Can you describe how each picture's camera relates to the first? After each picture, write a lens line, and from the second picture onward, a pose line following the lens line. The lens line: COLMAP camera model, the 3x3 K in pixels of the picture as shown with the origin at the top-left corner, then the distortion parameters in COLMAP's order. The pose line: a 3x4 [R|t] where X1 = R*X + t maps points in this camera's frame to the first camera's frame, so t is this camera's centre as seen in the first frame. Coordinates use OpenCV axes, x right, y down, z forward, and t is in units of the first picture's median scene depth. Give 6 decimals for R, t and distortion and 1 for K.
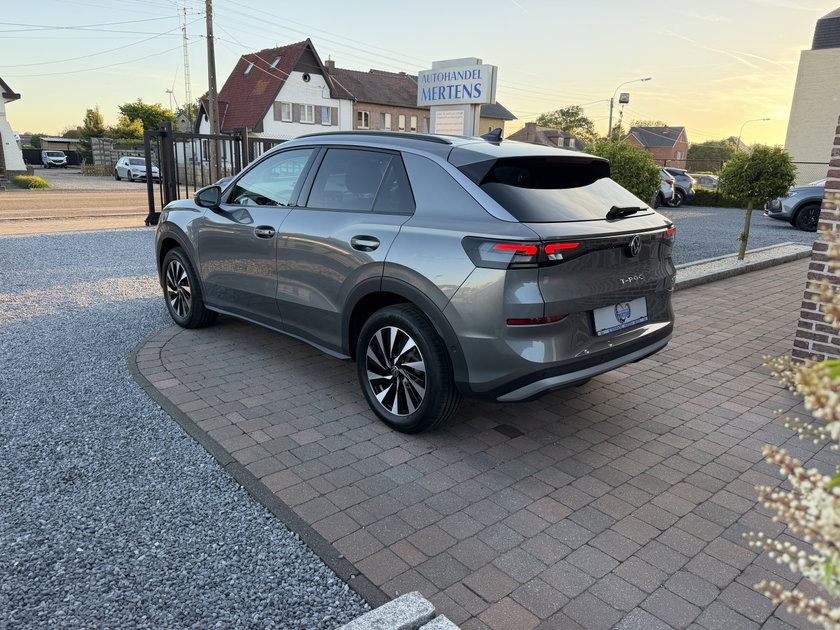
lens RADIAL K [[599.6, 0, 419.4], [0, 599.6, 325.1], [0, 0, 1]] dist [0.008679, -0.017691]
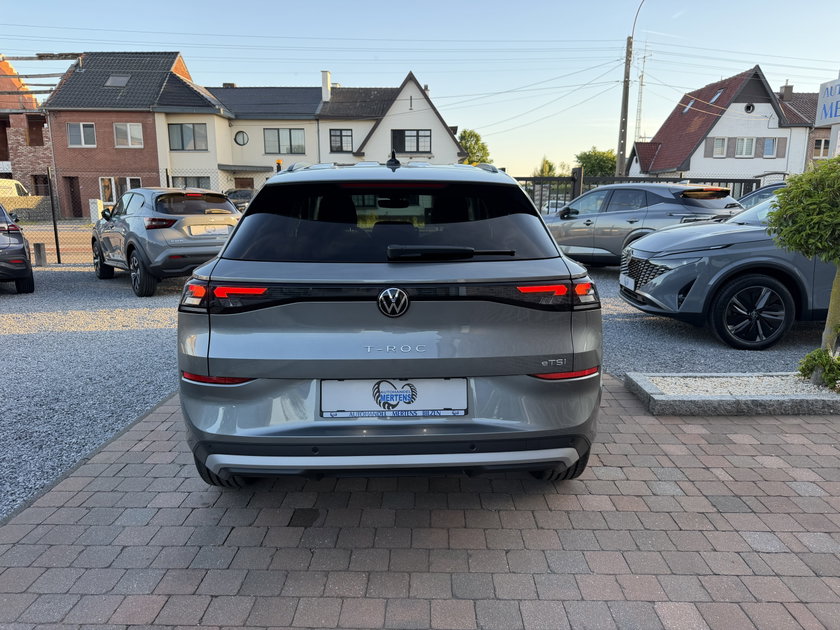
lens RADIAL K [[599.6, 0, 417.6], [0, 599.6, 315.9], [0, 0, 1]] dist [0.008679, -0.017691]
pose [[0.743690, 0.099133, -0.661134, 0.255395], [-0.152435, 0.988038, -0.023319, -0.031488], [0.650914, 0.118122, 0.749905, 0.152266]]
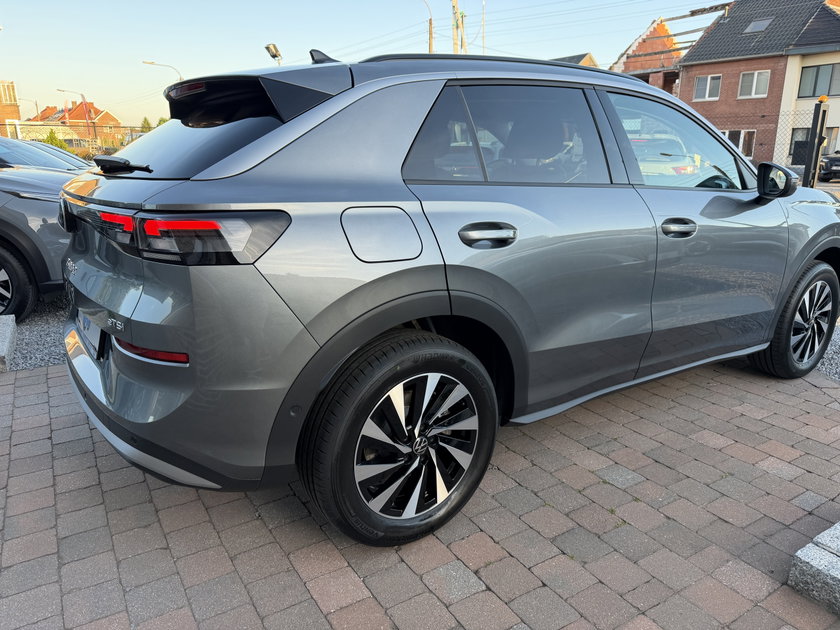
lens RADIAL K [[599.6, 0, 416.7], [0, 599.6, 311.3], [0, 0, 1]] dist [0.008679, -0.017691]
pose [[-0.156709, 0.221779, -0.962422, 0.289870], [-0.268735, 0.928120, 0.257632, -0.092923], [0.950381, 0.299009, -0.085845, 0.440053]]
